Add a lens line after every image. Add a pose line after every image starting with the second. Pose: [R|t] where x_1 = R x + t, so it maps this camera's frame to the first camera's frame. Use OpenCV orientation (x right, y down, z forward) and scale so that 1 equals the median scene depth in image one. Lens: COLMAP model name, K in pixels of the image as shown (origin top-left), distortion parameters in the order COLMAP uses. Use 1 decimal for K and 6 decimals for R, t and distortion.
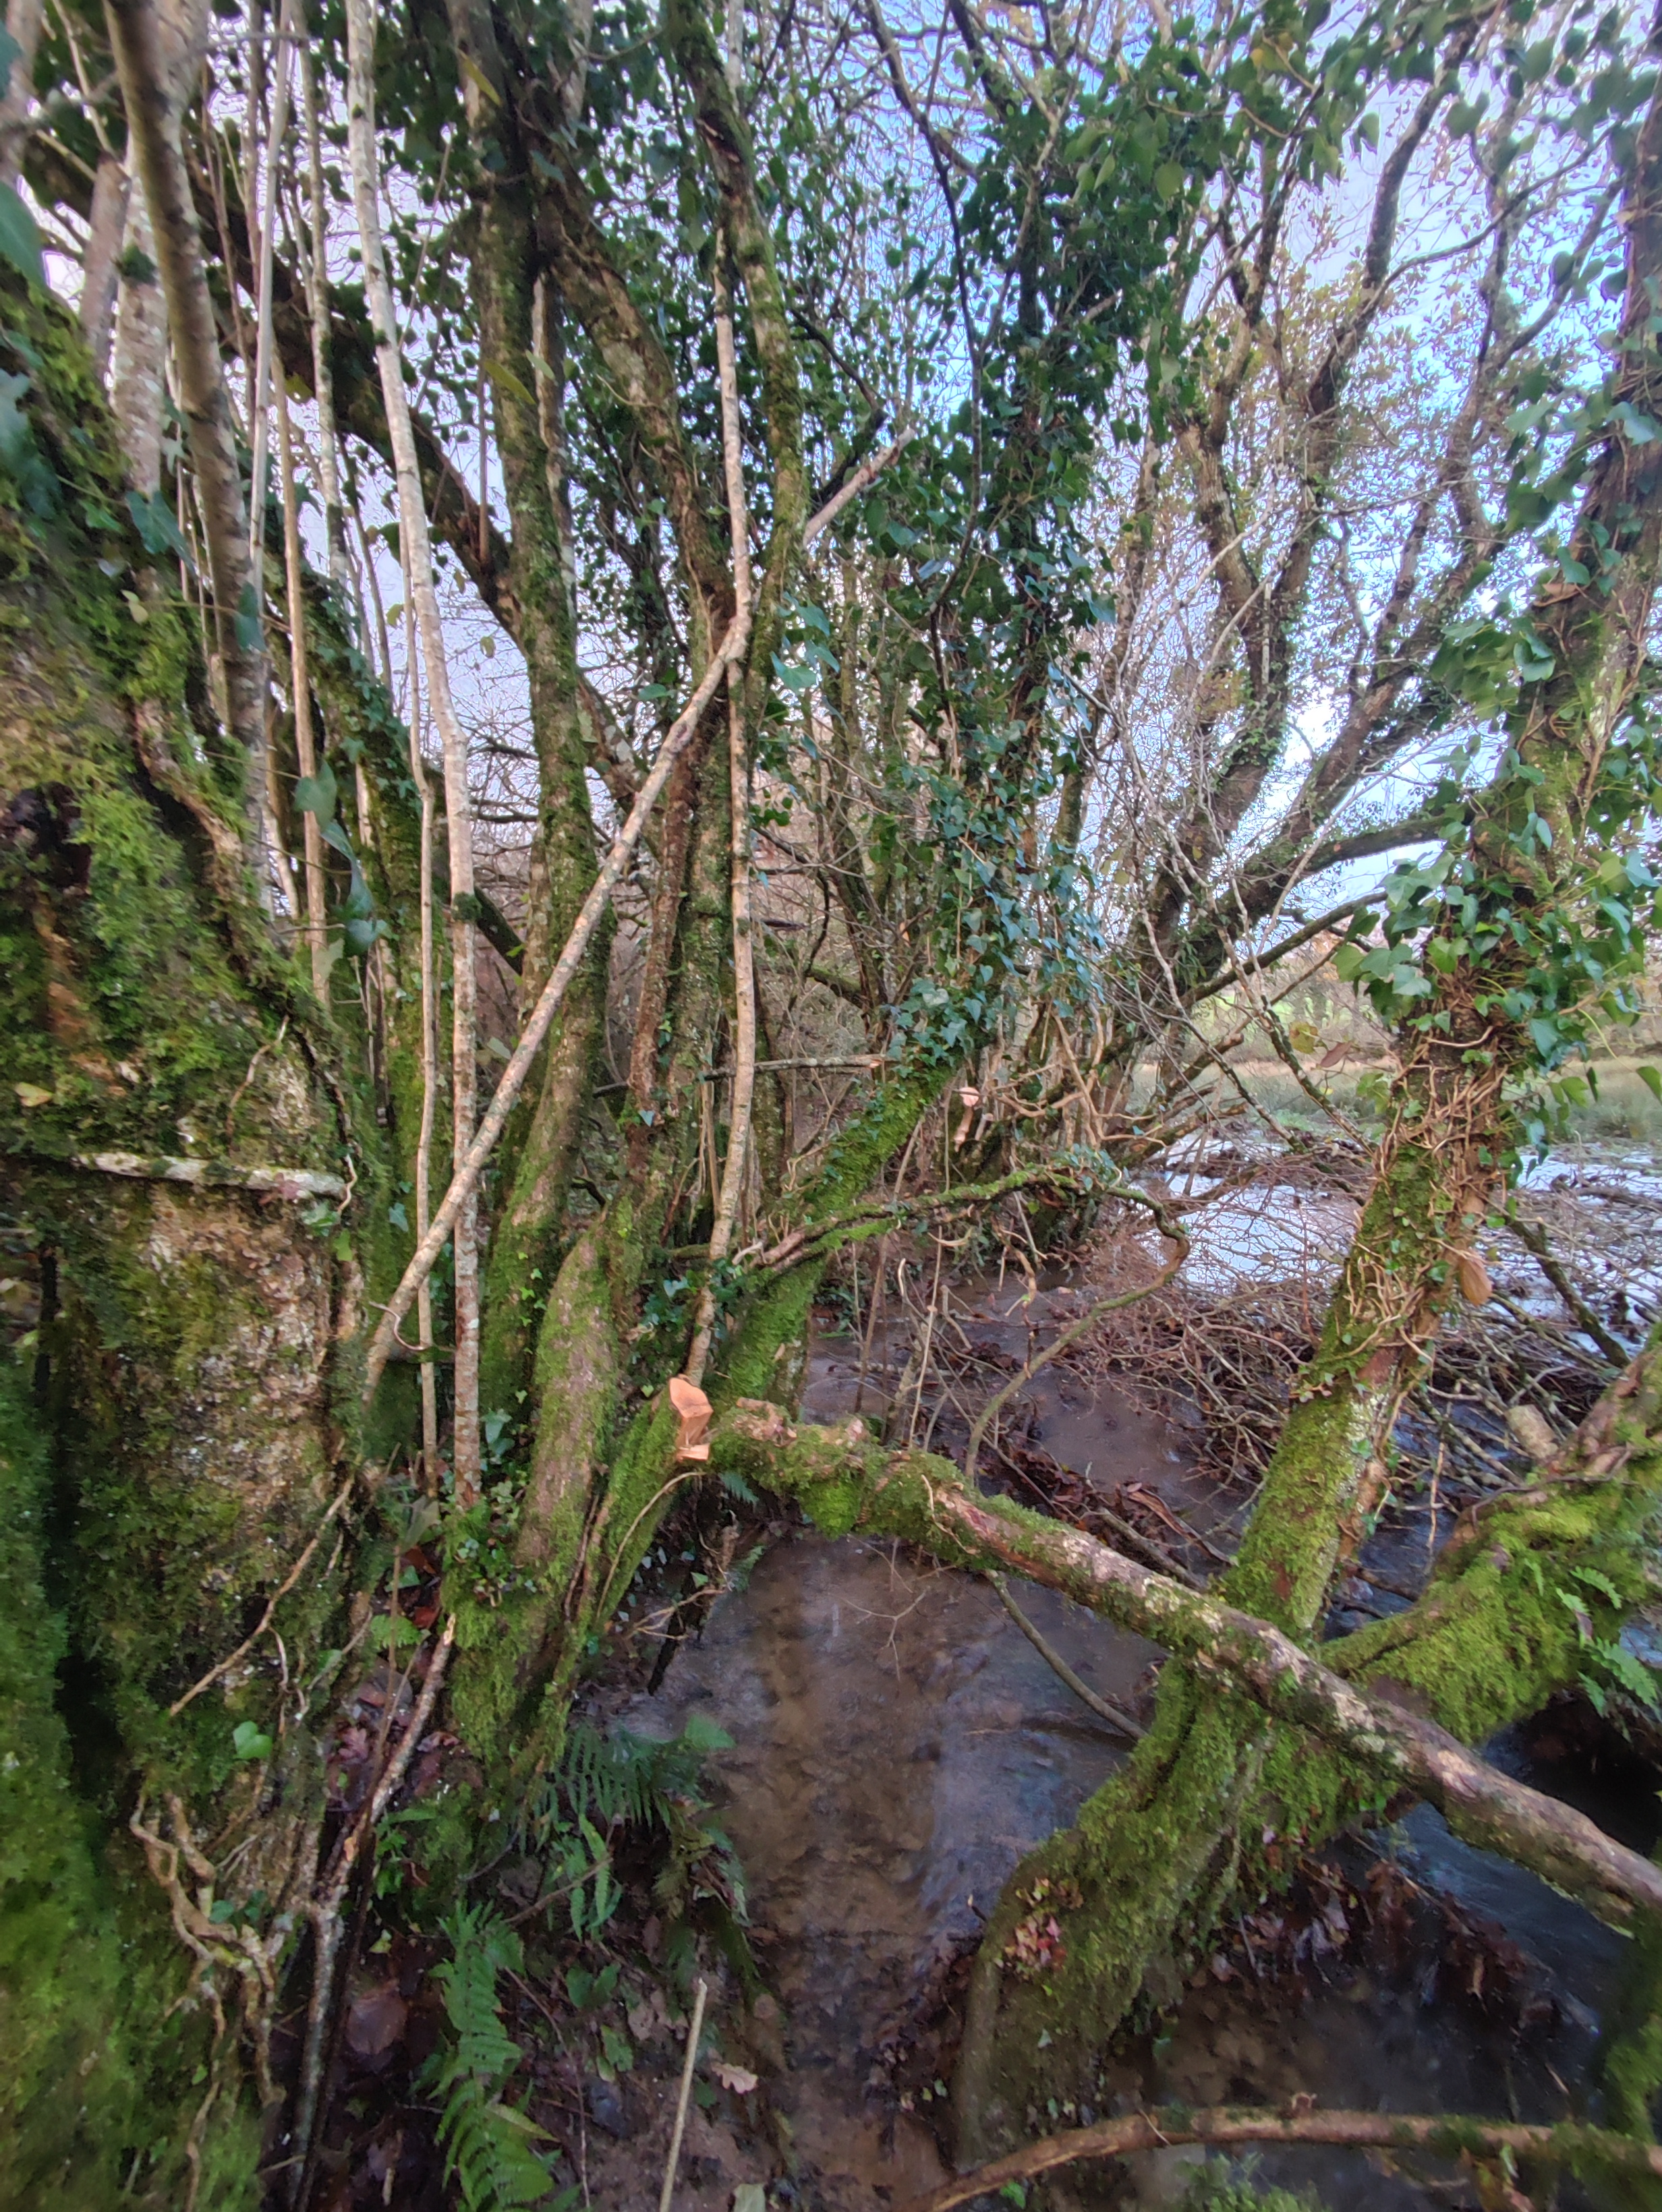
lens RADIAL K [[998.6, 0, 847.1], [0, 998.6, 1103.6], [0, 0, 1]] dist [0.017544, -0.010173]
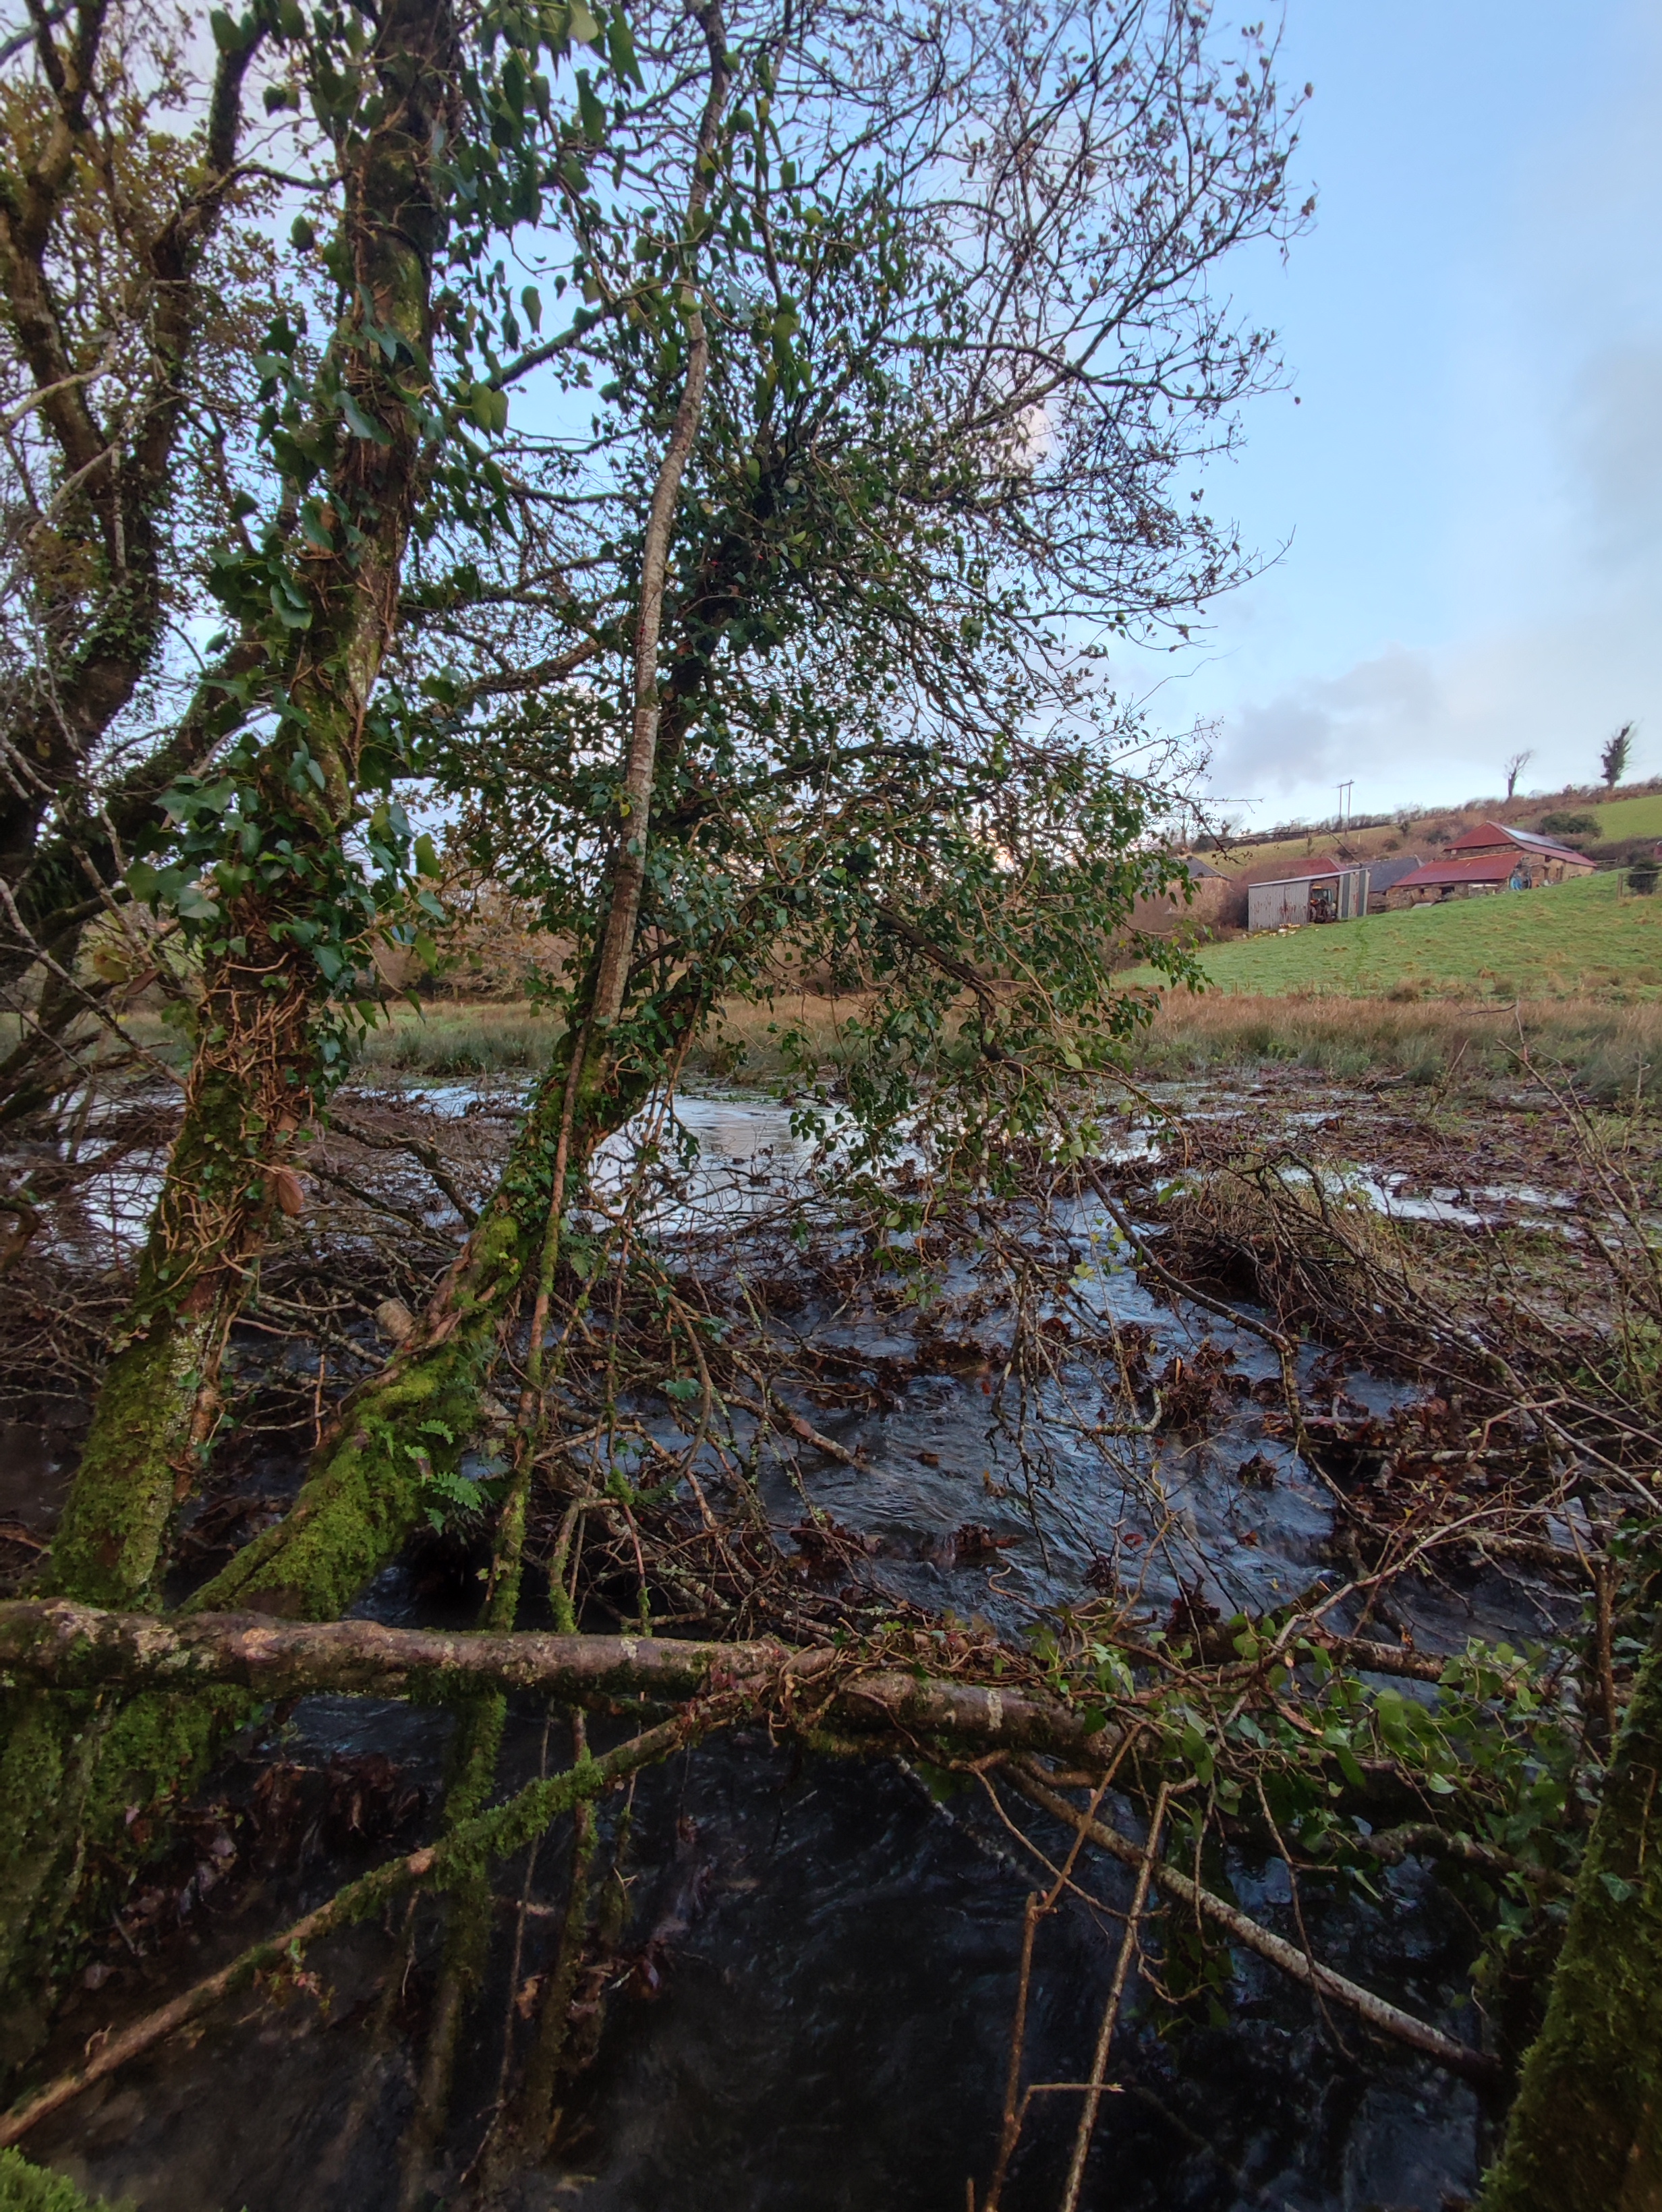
lens RADIAL K [[998.6, 0, 847.1], [0, 998.6, 1103.6], [0, 0, 1]] dist [0.017544, -0.010173]
pose [[0.568587, -0.087498, 0.817956, 0.096390], [0.042906, 0.996128, 0.076732, 0.024642], [-0.821503, -0.008534, 0.570140, -0.086957]]
